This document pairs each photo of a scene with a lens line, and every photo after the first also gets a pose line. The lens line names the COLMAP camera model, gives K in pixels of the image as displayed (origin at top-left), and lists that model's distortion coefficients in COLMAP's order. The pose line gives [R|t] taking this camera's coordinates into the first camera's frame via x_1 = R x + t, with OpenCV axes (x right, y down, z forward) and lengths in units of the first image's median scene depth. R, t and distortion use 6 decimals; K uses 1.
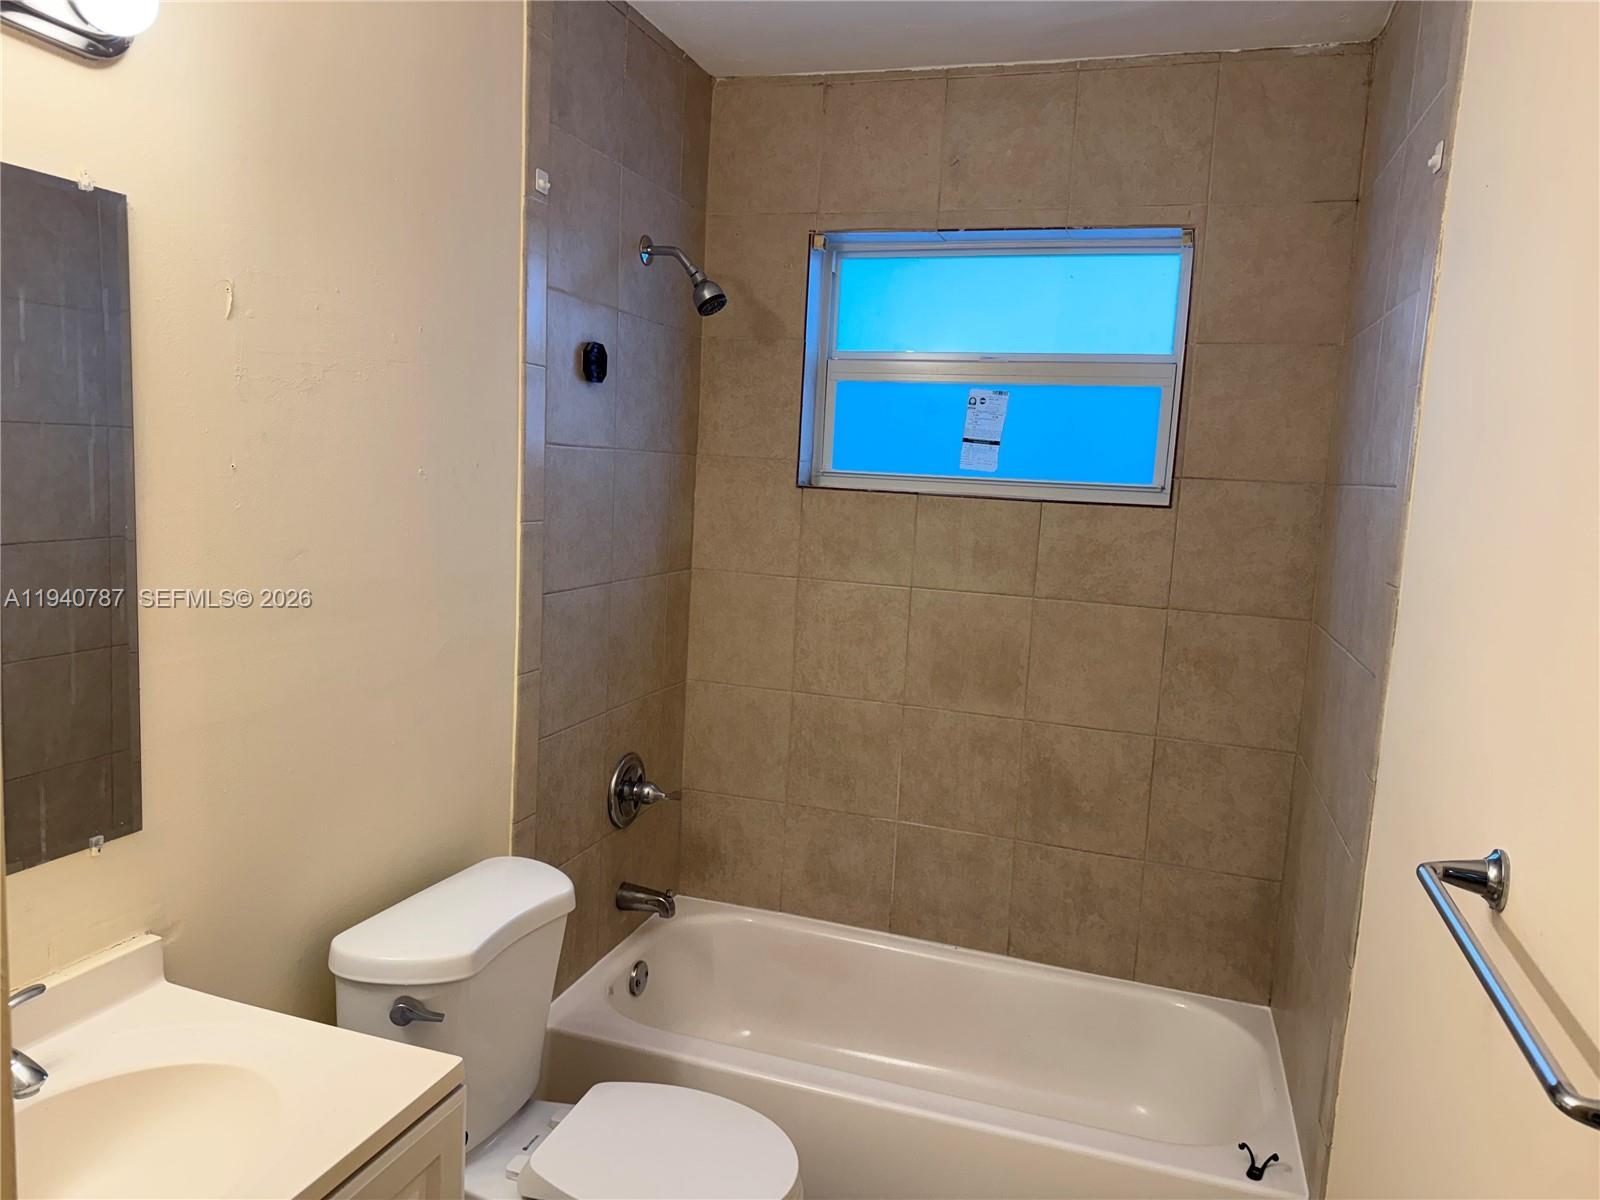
lens RADIAL K [[1121.5, 0, 777.8], [0, 1121.5, 602.6], [0, 0, 1]] dist [0.083838, -0.202827]
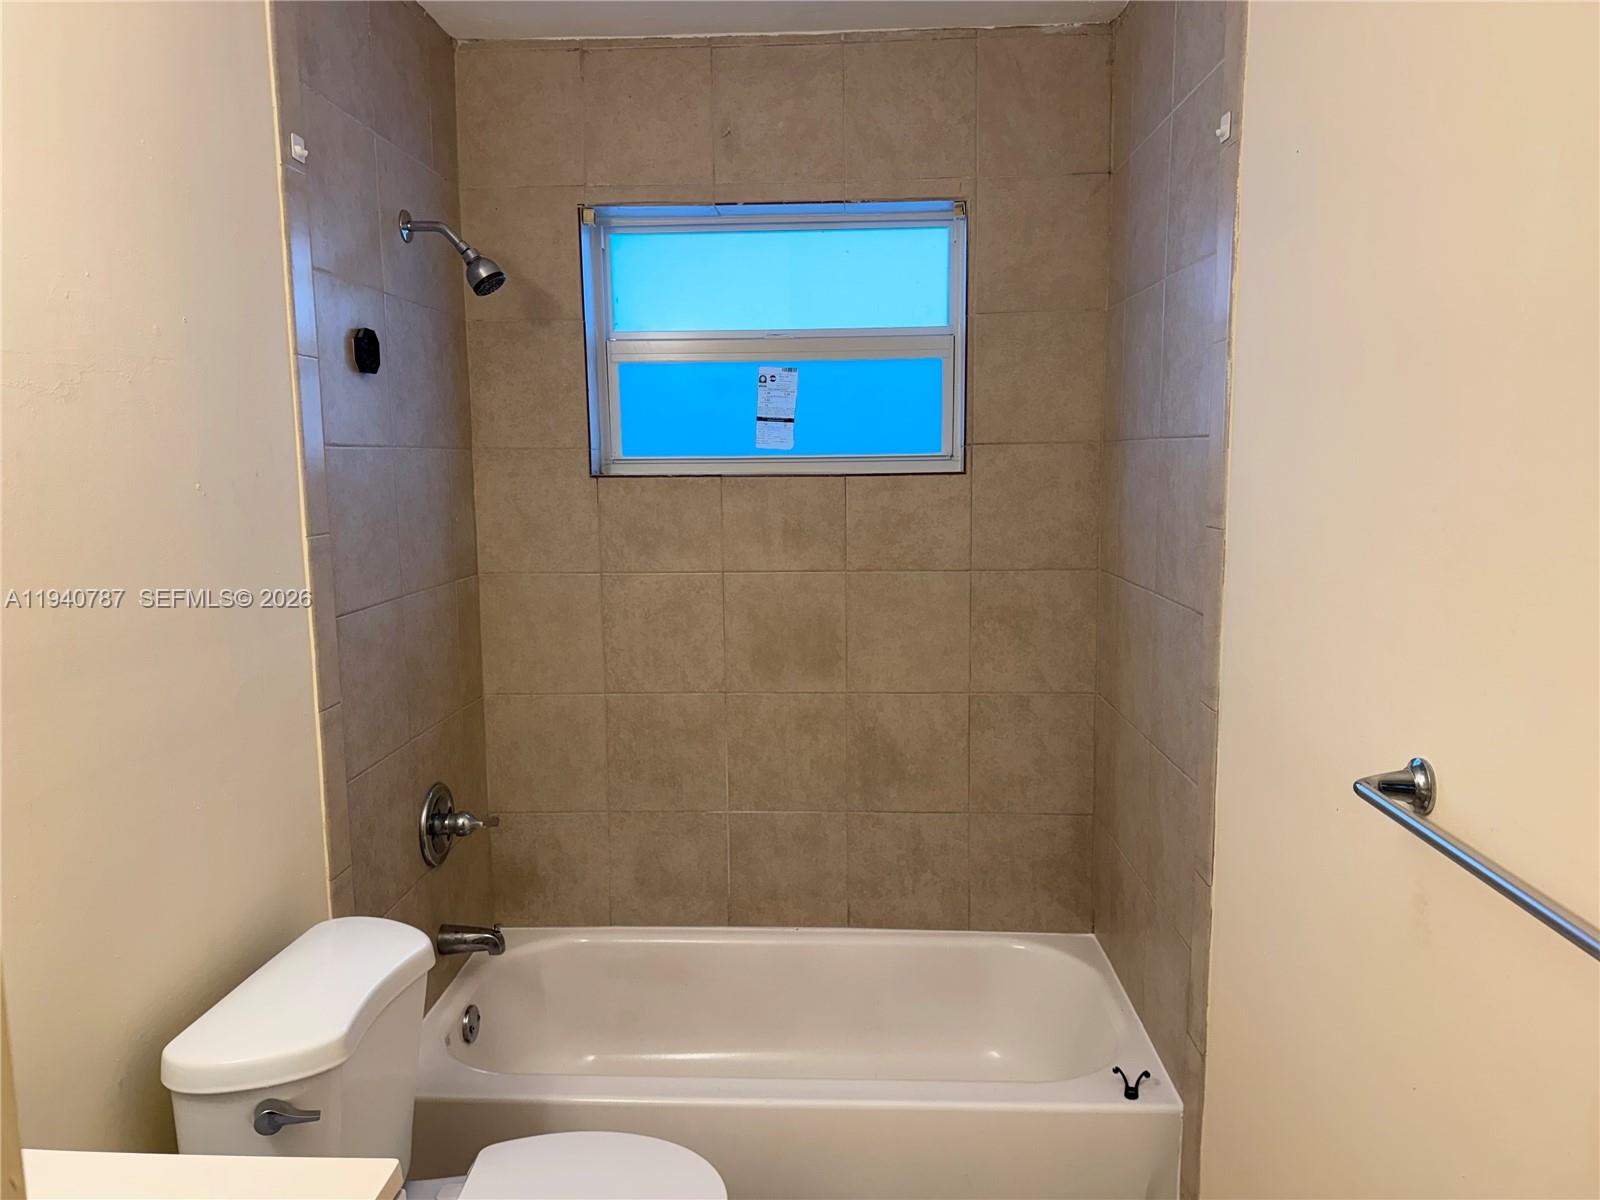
lens RADIAL K [[1121.5, 0, 777.8], [0, 1121.5, 602.6], [0, 0, 1]] dist [0.083838, -0.202827]
pose [[0.955160, -0.097955, 0.279419, -0.115487], [0.094382, 0.995190, 0.026245, -0.008815], [-0.280646, 0.001304, 0.959811, 0.053368]]
